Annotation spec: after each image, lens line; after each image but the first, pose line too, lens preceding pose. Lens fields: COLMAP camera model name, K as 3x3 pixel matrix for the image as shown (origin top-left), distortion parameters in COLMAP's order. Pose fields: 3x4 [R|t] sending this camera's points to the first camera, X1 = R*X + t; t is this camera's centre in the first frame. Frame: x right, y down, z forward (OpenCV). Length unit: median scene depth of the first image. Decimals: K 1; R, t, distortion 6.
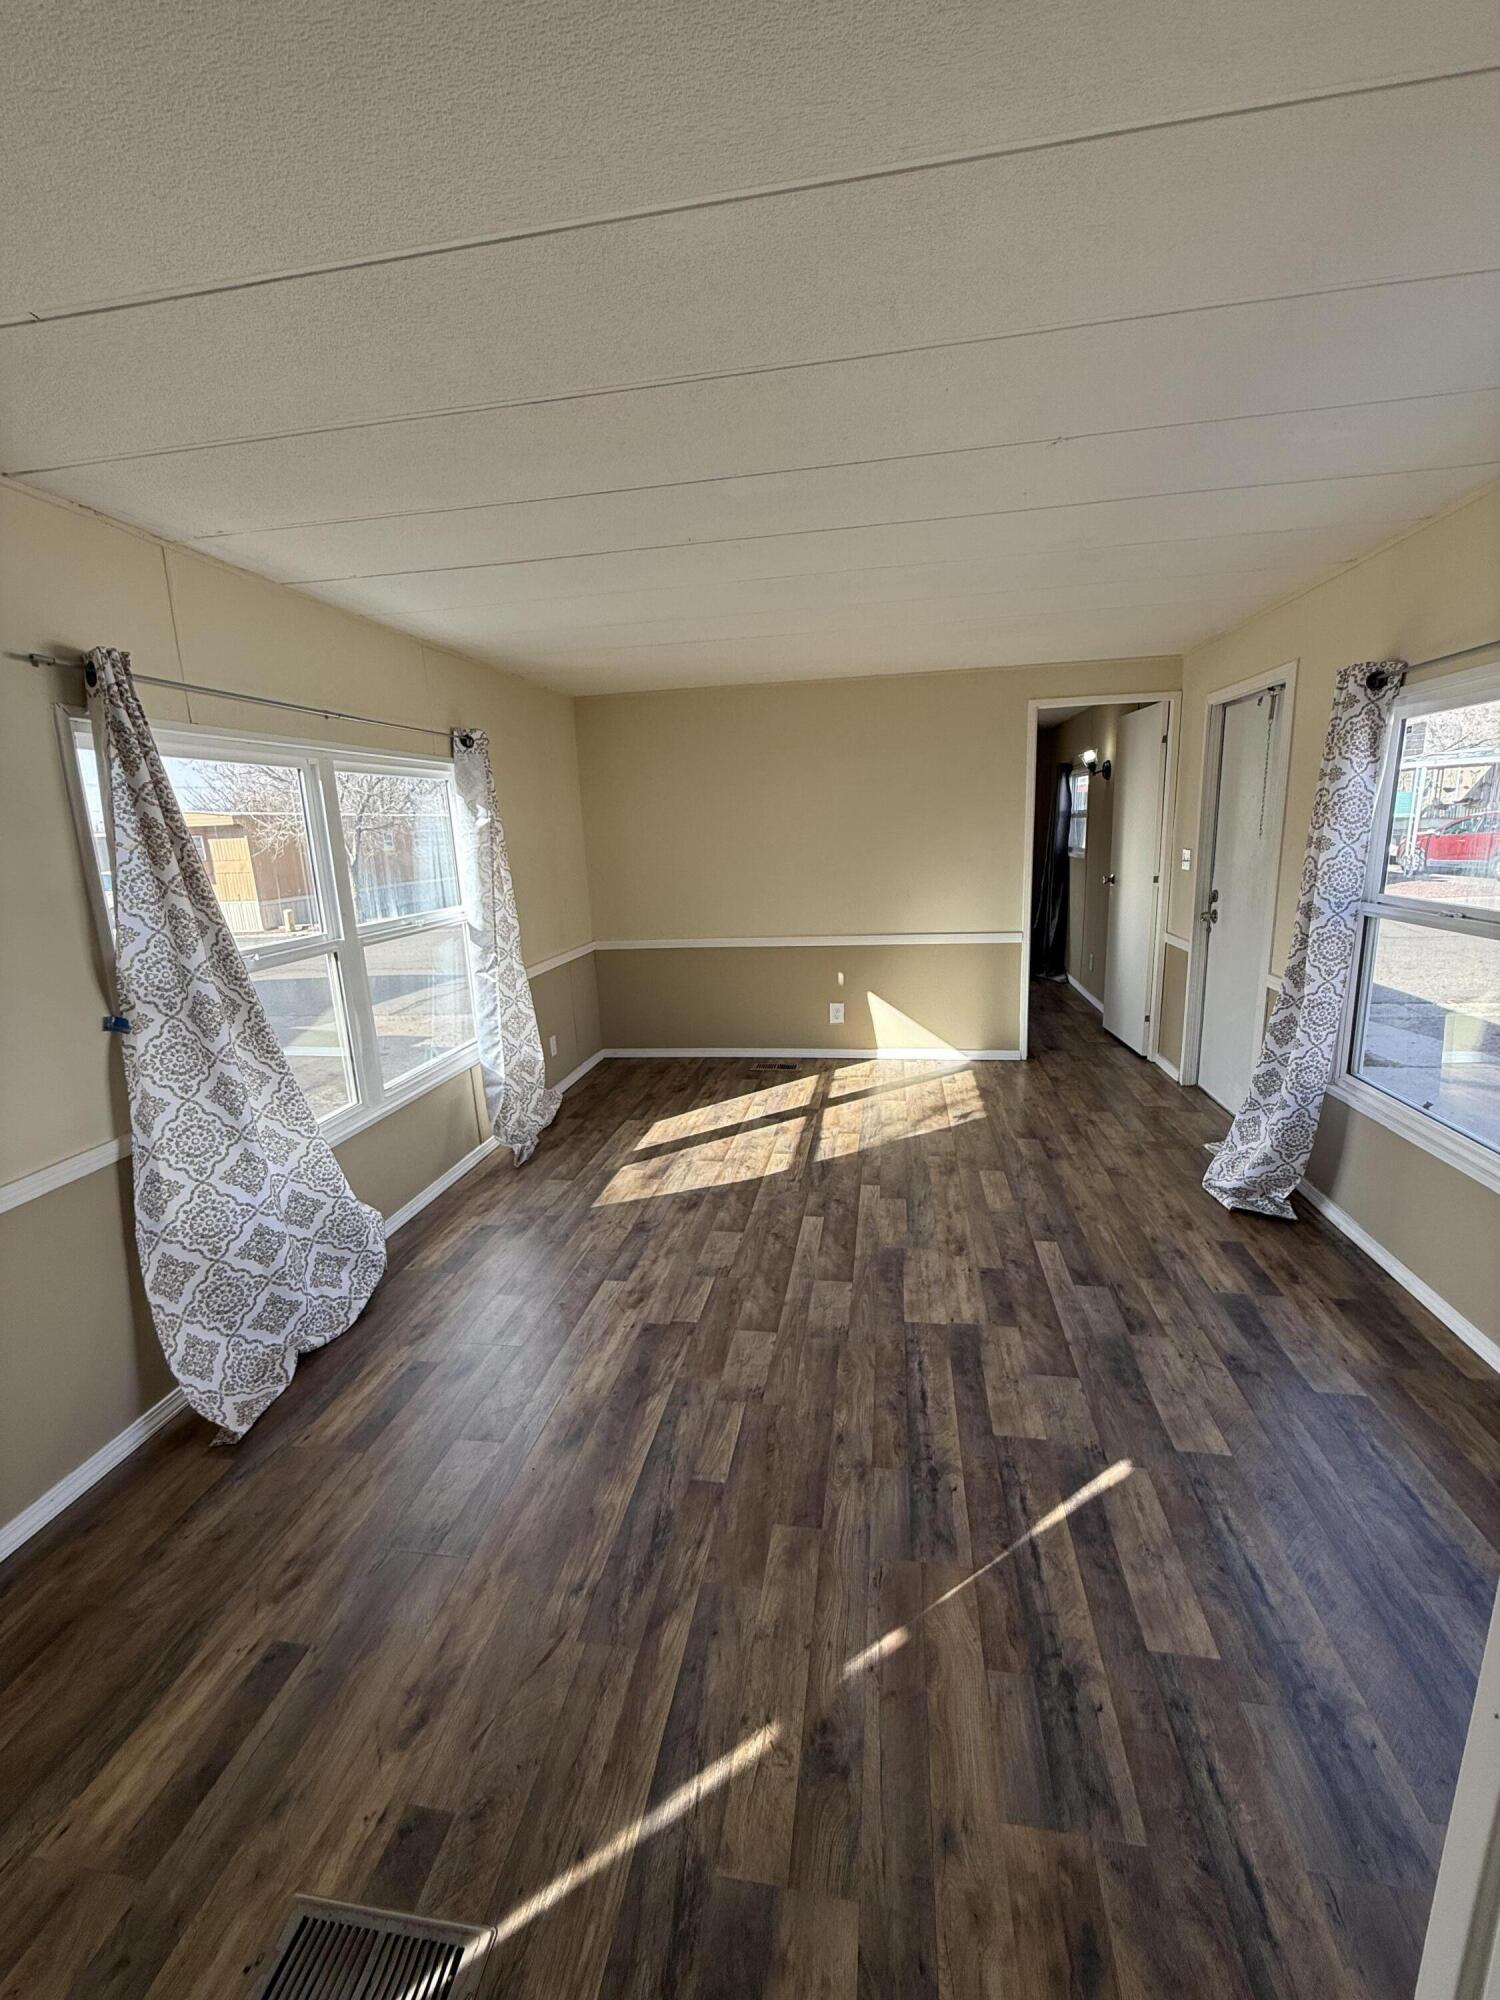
lens RADIAL K [[796.1, 0, 752.4], [0, 796.1, 991.4], [0, 0, 1]] dist [-0.002691, 0.001781]
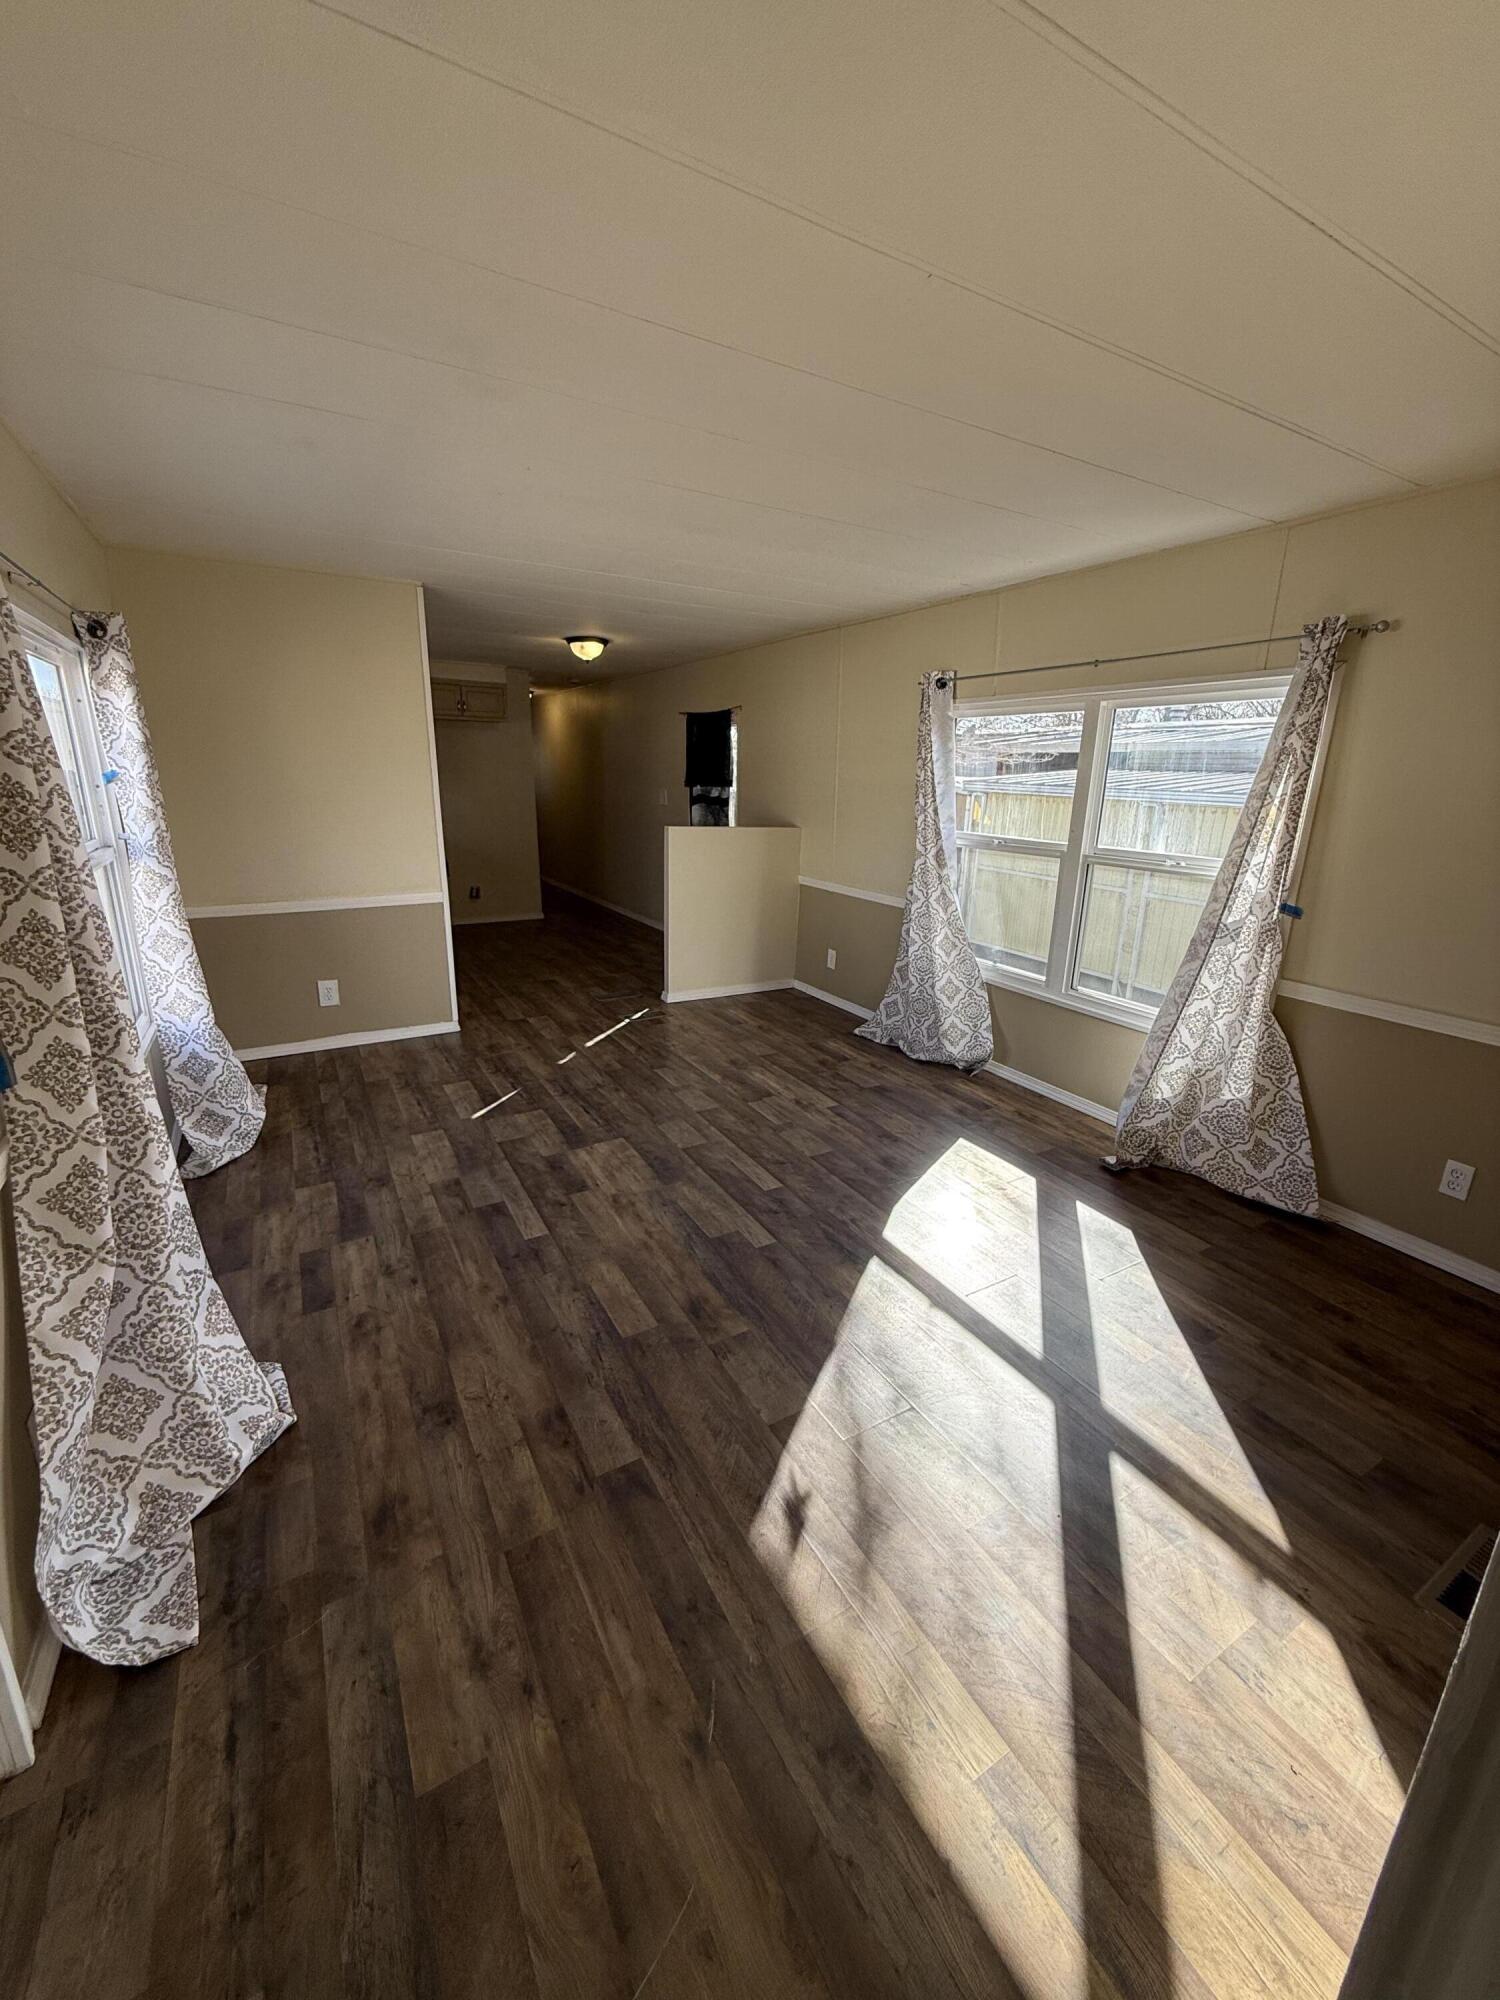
lens RADIAL K [[796.1, 0, 752.4], [0, 796.1, 991.4], [0, 0, 1]] dist [-0.002691, 0.001781]
pose [[-0.767509, 0.193564, -0.611116, 0.688815], [-0.122679, 0.891351, 0.436398, -0.364194], [0.629190, 0.409911, -0.660374, 1.661607]]
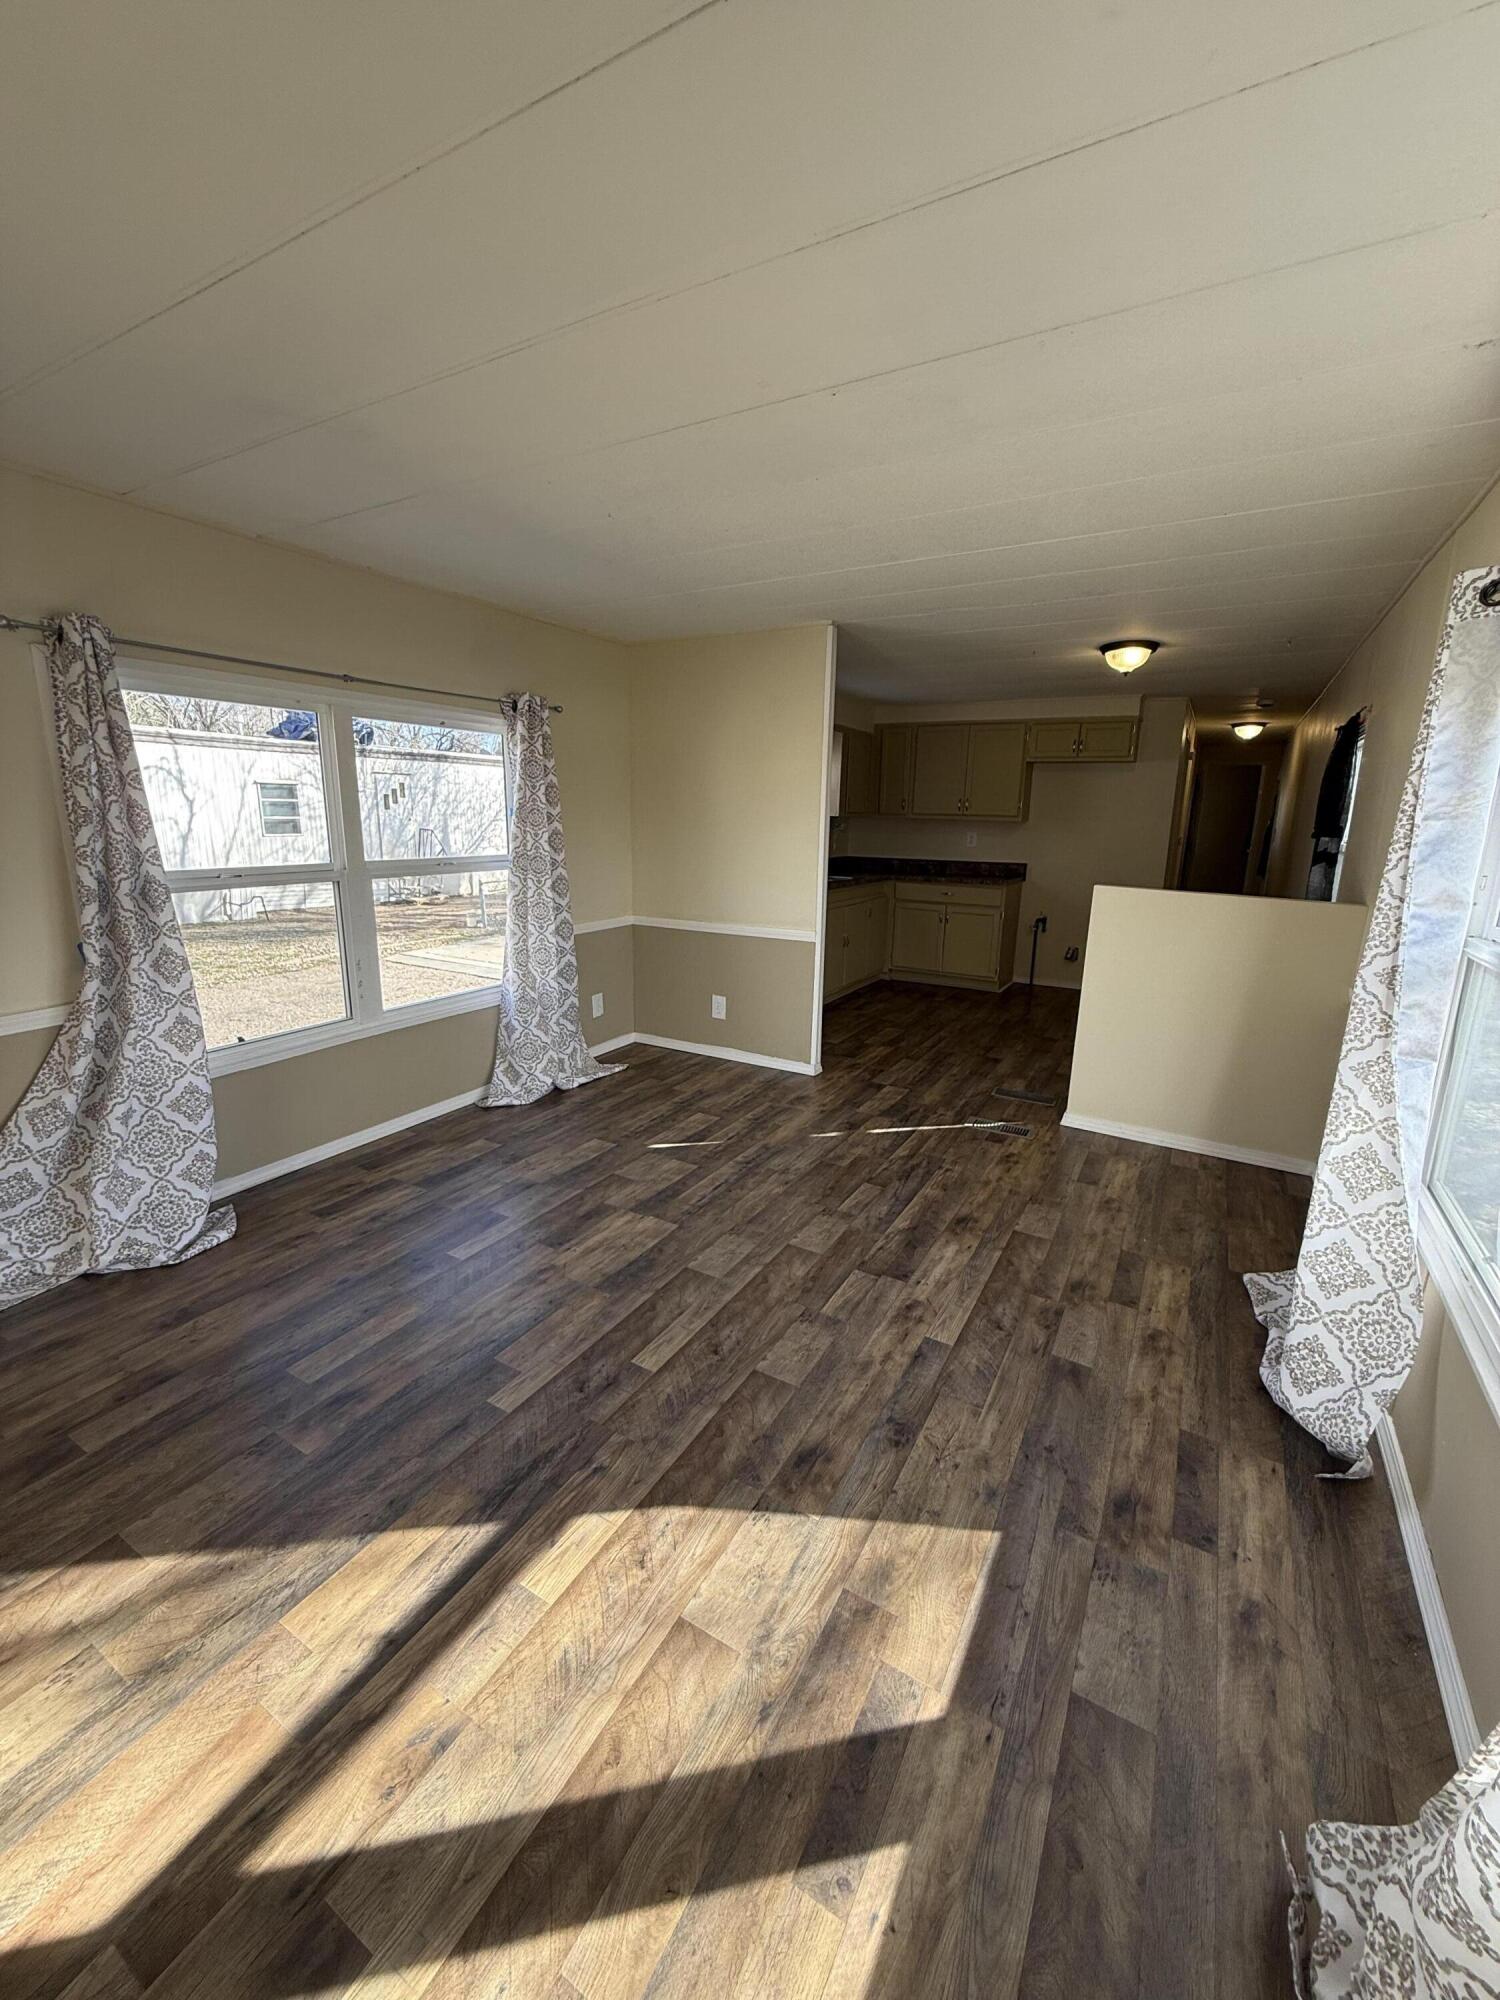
lens RADIAL K [[796.1, 0, 752.4], [0, 796.1, 991.4], [0, 0, 1]] dist [-0.002691, 0.001781]
pose [[-0.936578, -0.054276, 0.346230, -0.246377], [0.091105, 0.916263, 0.390080, -0.284454], [-0.338409, 0.396884, -0.853207, 1.556621]]
